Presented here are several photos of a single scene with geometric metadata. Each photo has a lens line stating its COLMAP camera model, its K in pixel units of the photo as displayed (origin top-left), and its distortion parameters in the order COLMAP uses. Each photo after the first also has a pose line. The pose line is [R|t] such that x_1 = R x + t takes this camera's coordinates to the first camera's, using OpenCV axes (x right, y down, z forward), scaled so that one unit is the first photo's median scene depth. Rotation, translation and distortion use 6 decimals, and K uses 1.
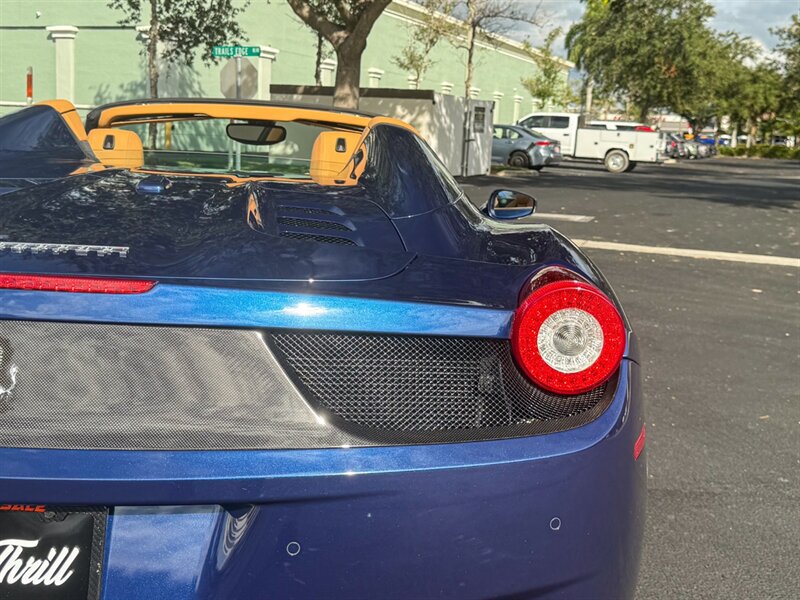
lens RADIAL K [[892.8, 0, 400.4], [0, 892.8, 250.7], [0, 0, 1]] dist [0.196644, -0.477365]
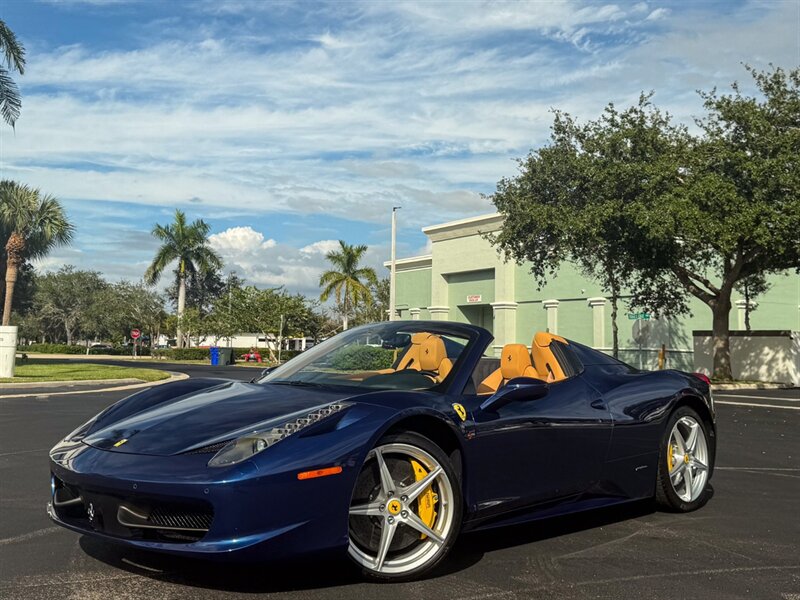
lens RADIAL K [[884.3, 0, 397.4], [0, 884.3, 247.5], [0, 0, 1]] dist [0.209209, -0.439591]
pose [[0.797488, -0.097701, -0.595372, 0.282001], [-0.065481, 0.966957, -0.246389, 0.071495], [0.599771, 0.235477, 0.764739, -0.405151]]
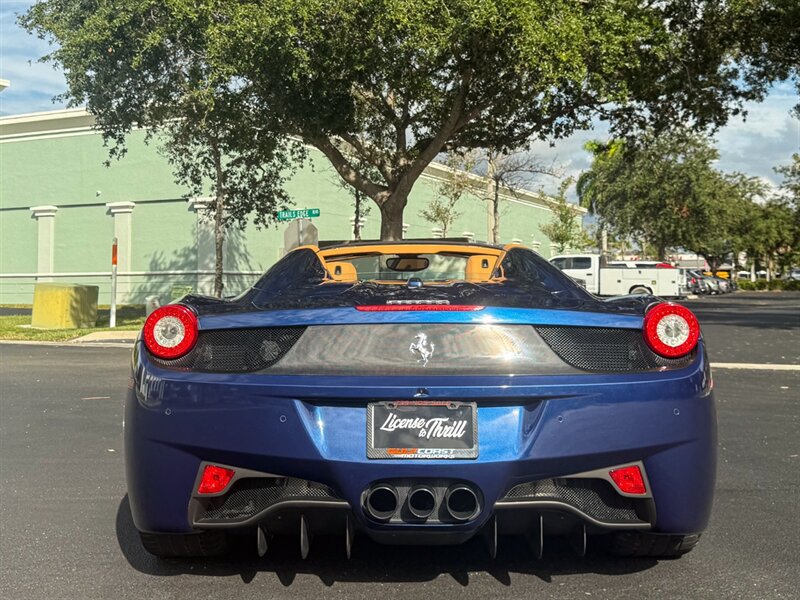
lens RADIAL K [[887.5, 0, 381.2], [0, 887.5, 239.8], [0, 0, 1]] dist [0.198083, -0.455962]
pose [[0.997837, -0.053652, -0.037980, -0.017704], [0.045927, 0.982386, -0.181130, 0.010763], [0.047029, 0.178994, 0.982726, -0.050521]]
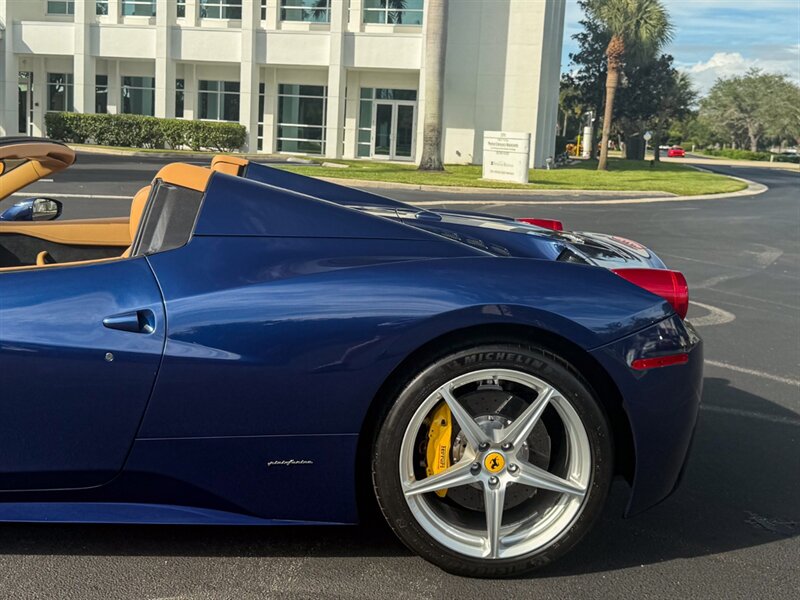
lens RADIAL K [[887.8, 0, 403.0], [0, 887.8, 220.7], [0, 0, 1]] dist [0.200526, -0.471236]
pose [[0.171221, 0.058760, -0.983479, 0.288264], [-0.172057, 0.984664, 0.028876, 0.038279], [0.970093, 0.164271, 0.178706, -0.224378]]
